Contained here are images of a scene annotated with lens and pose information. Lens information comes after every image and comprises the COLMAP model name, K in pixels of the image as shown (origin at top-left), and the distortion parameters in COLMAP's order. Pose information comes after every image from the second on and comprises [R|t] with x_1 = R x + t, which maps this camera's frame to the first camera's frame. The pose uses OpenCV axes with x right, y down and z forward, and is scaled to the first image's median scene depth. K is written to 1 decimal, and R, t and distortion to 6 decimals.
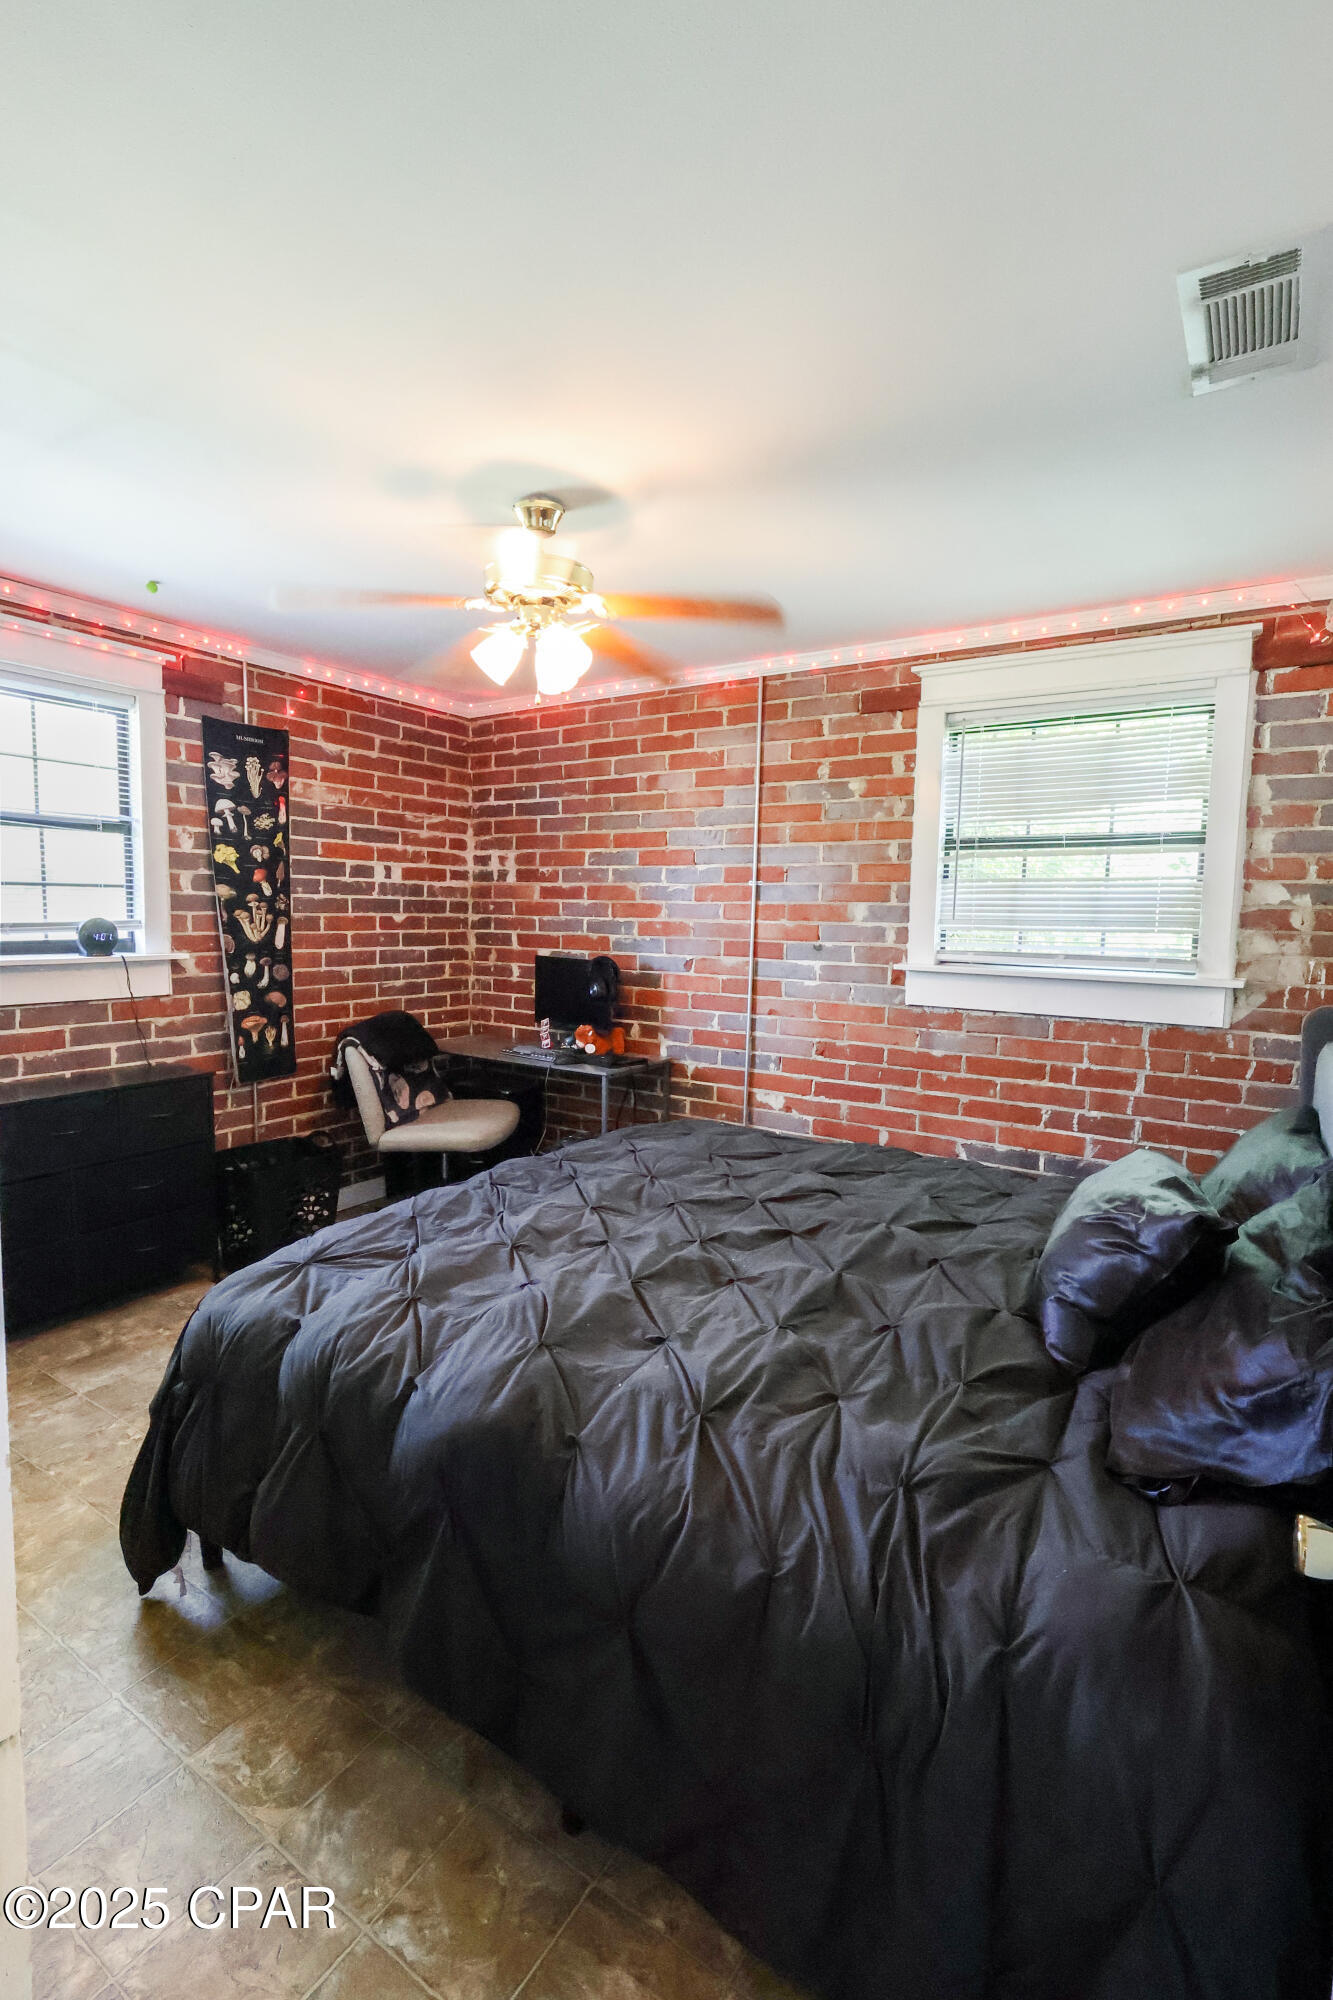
lens RADIAL K [[915.0, 0, 660.1], [0, 915.0, 999.6], [0, 0, 1]] dist [-0.003233, 0.001177]
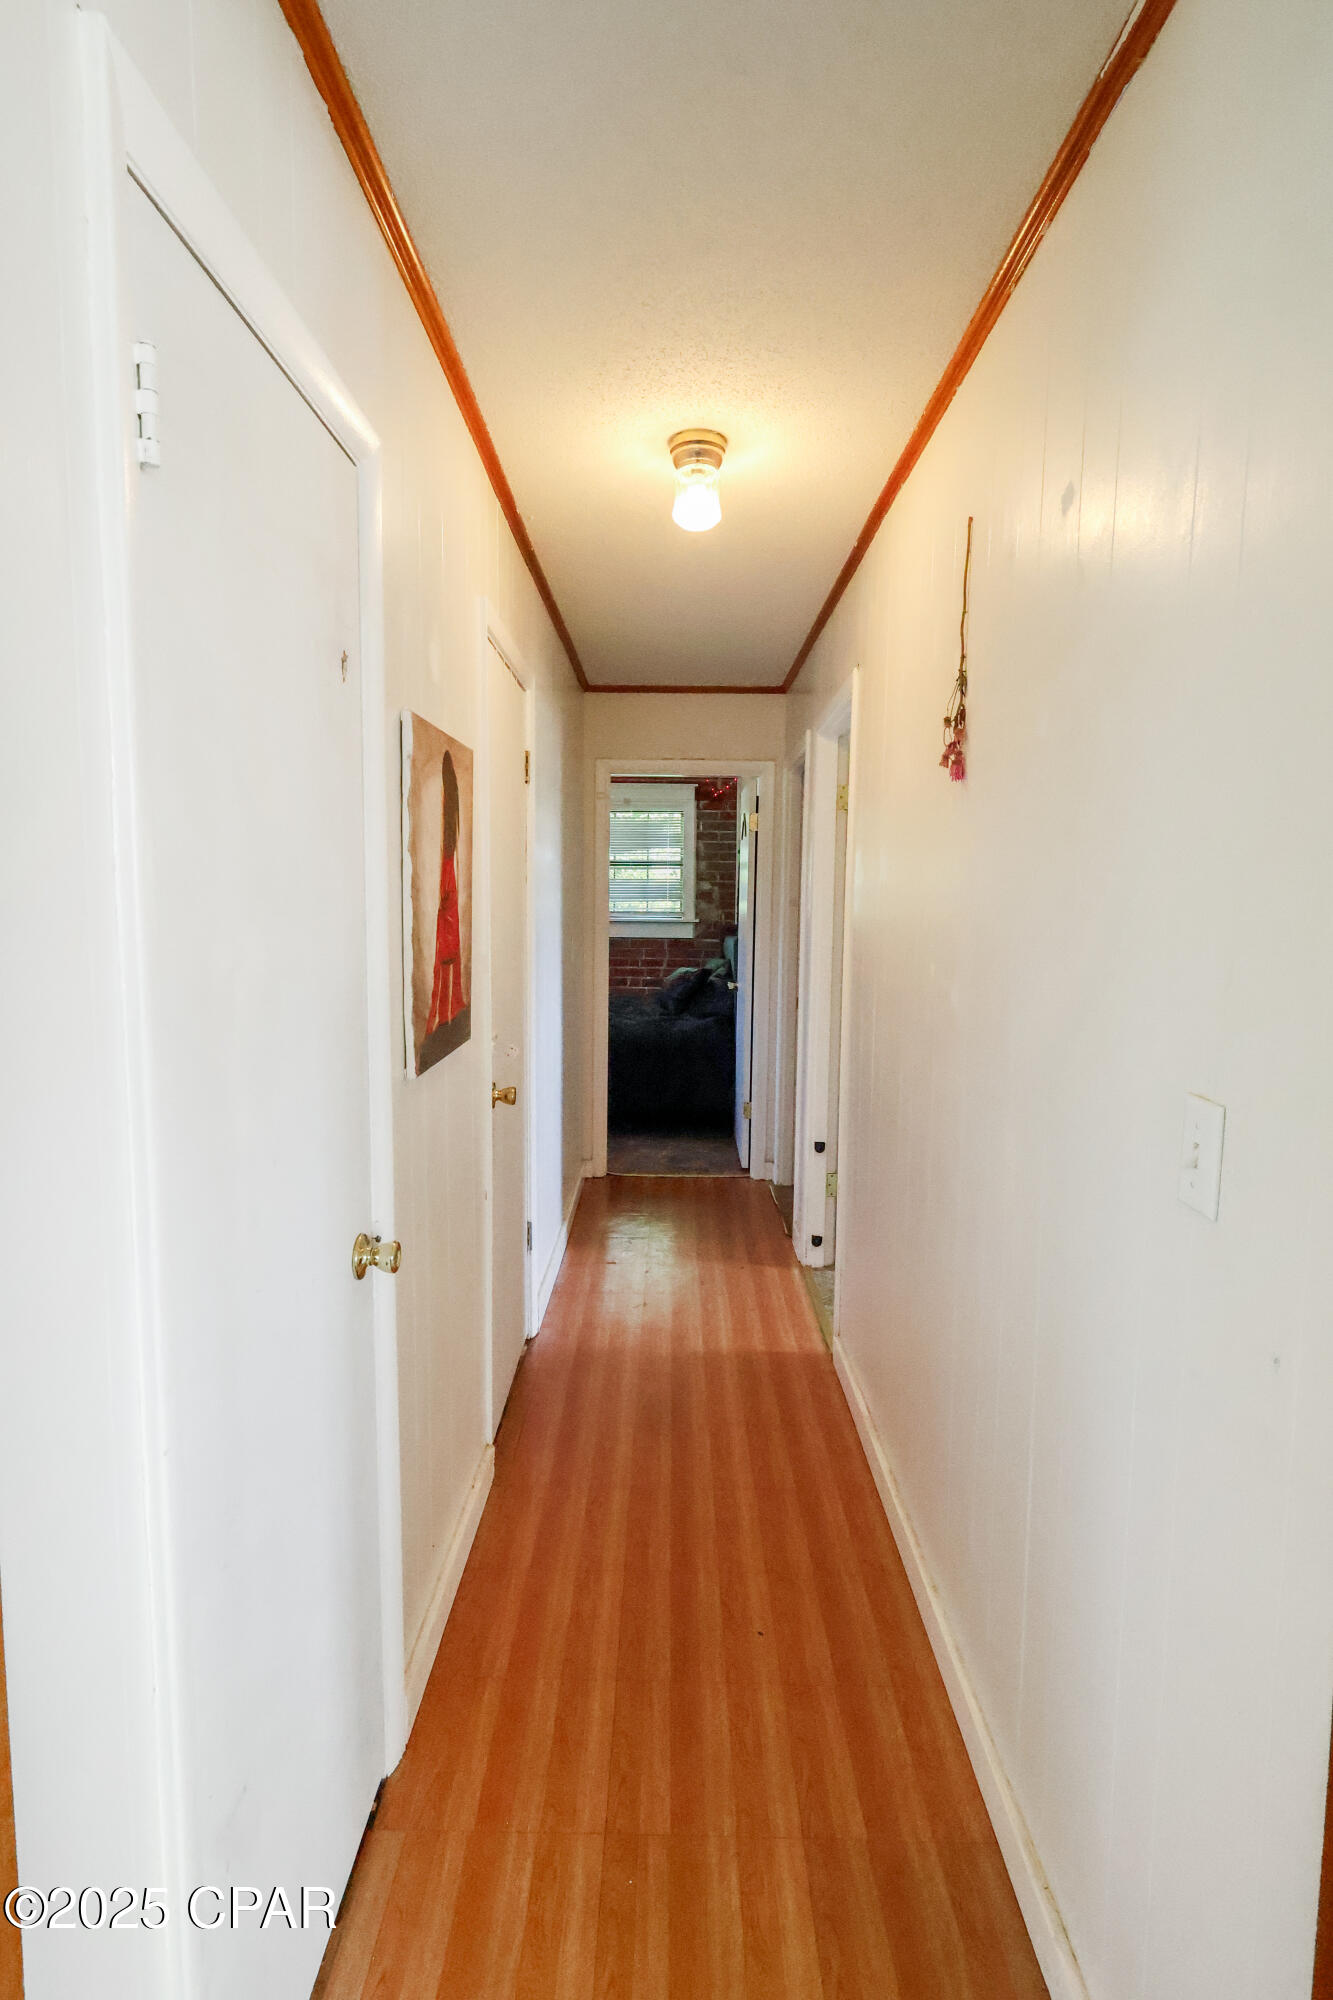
lens RADIAL K [[951.2, 0, 667.0], [0, 951.2, 998.5], [0, 0, 1]] dist [-0.000539, 0.000609]
pose [[0.837591, -0.065344, 0.542376, -0.908357], [0.056335, 0.997859, 0.033222, 0.107960], [-0.543386, 0.002728, 0.839478, -1.207587]]
